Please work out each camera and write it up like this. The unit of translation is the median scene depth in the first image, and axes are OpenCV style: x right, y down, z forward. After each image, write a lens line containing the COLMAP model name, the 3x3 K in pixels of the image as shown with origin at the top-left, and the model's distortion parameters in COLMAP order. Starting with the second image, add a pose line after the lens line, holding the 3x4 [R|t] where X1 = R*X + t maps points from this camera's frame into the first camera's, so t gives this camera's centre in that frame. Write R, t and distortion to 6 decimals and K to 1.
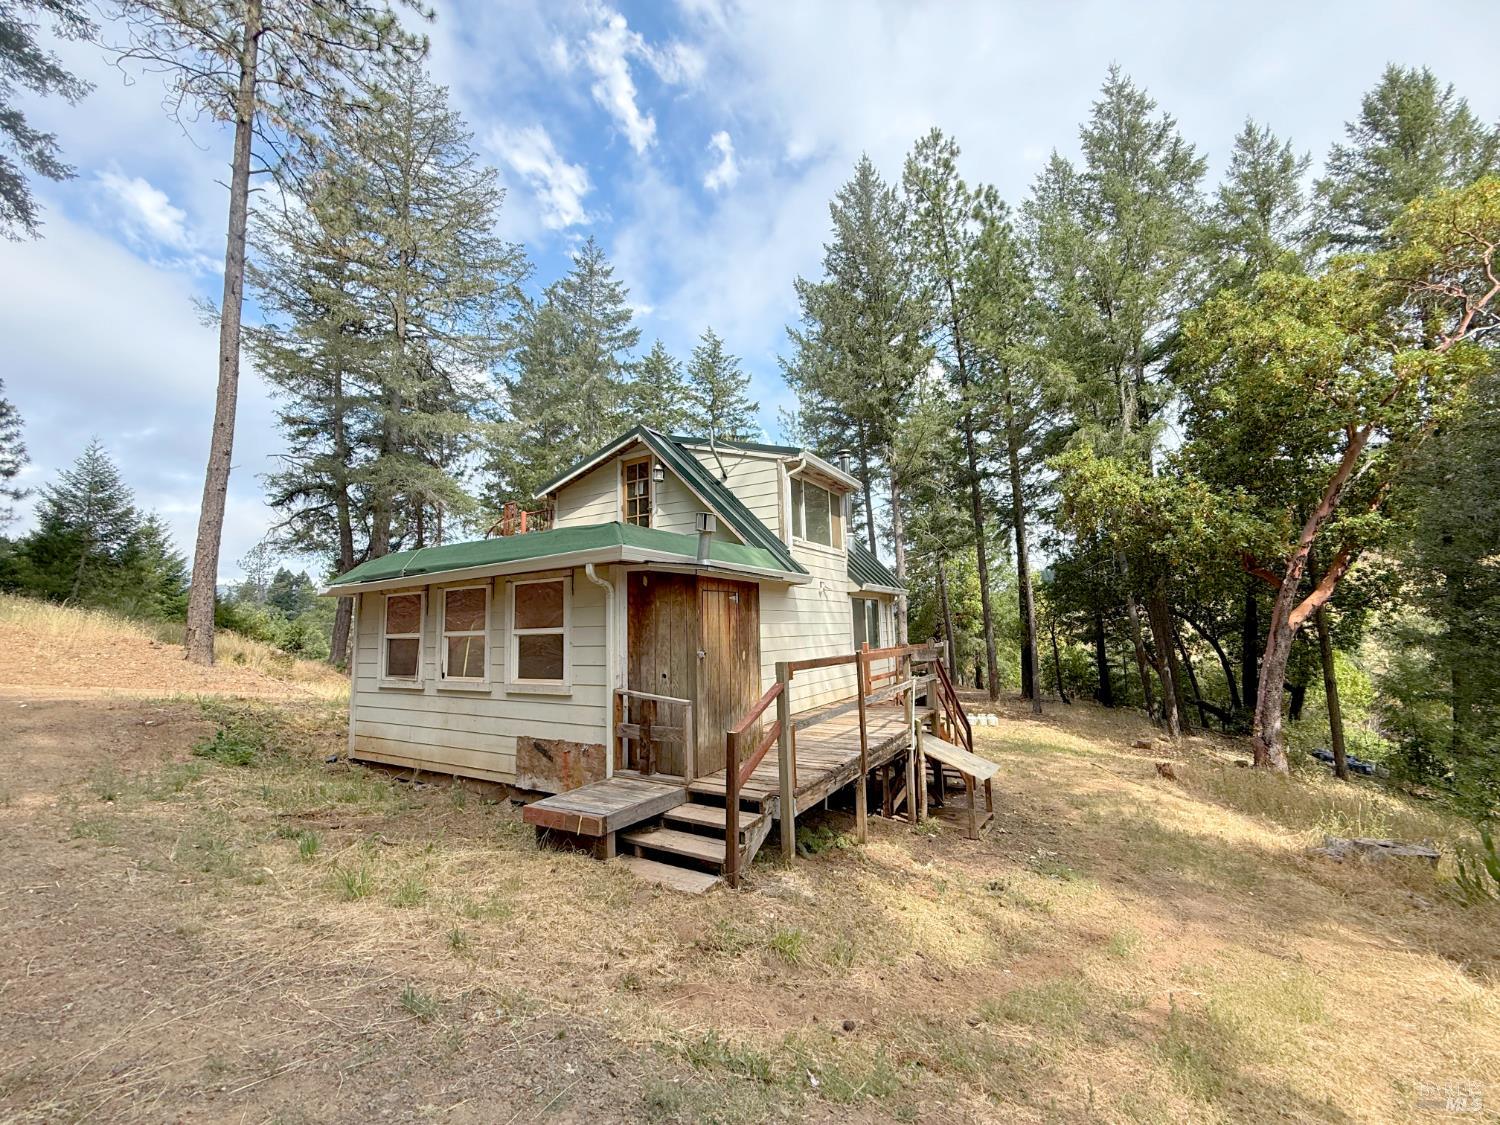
lens RADIAL K [[594.3, 0, 746.9], [0, 594.3, 561.1], [0, 0, 1]] dist [-0.000456, -0.000146]
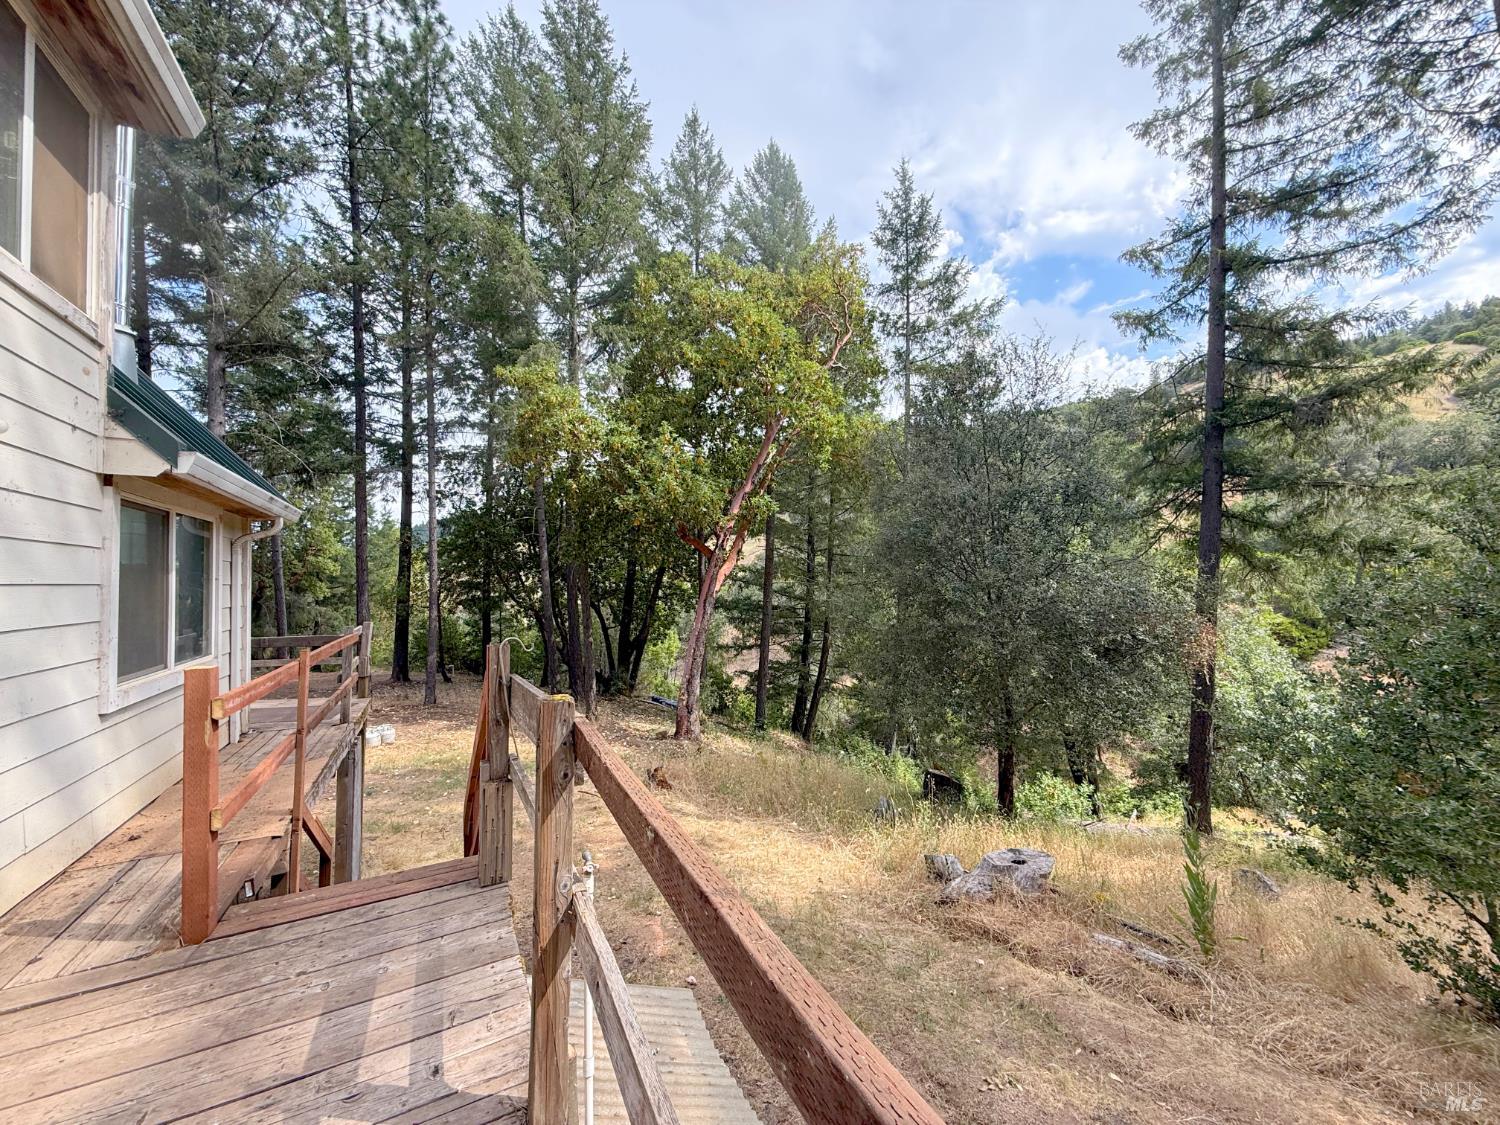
lens RADIAL K [[594.3, 0, 746.9], [0, 594.3, 561.1], [0, 0, 1]] dist [-0.000456, -0.000146]
pose [[0.525528, 0.047946, 0.849424, 0.065584], [-0.098559, 0.995120, 0.004808, 0.041285], [-0.845048, -0.086245, 0.527689, 0.409827]]
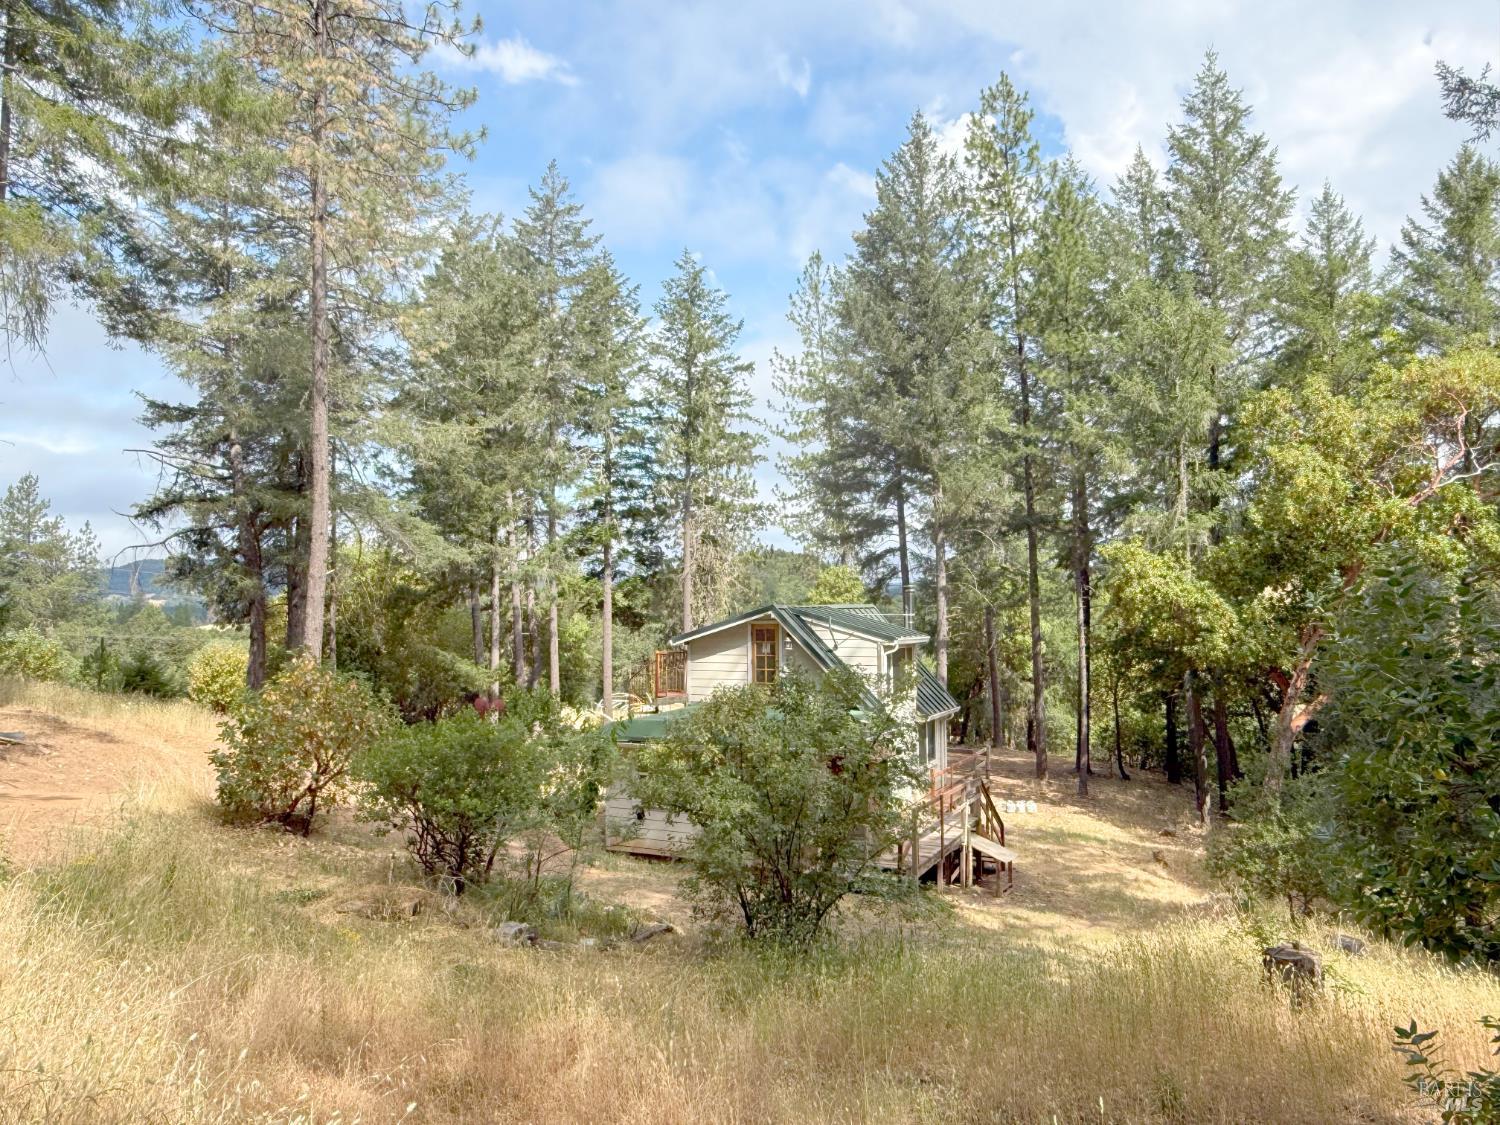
lens RADIAL K [[1041.1, 0, 745.6], [0, 1041.1, 567.5], [0, 0, 1]] dist [-0.001444, 0.000982]
pose [[0.995884, 0.024115, 0.087374, -0.274466], [-0.029901, 0.997403, 0.065519, -0.284764], [-0.085567, -0.067862, 0.994019, -0.810178]]
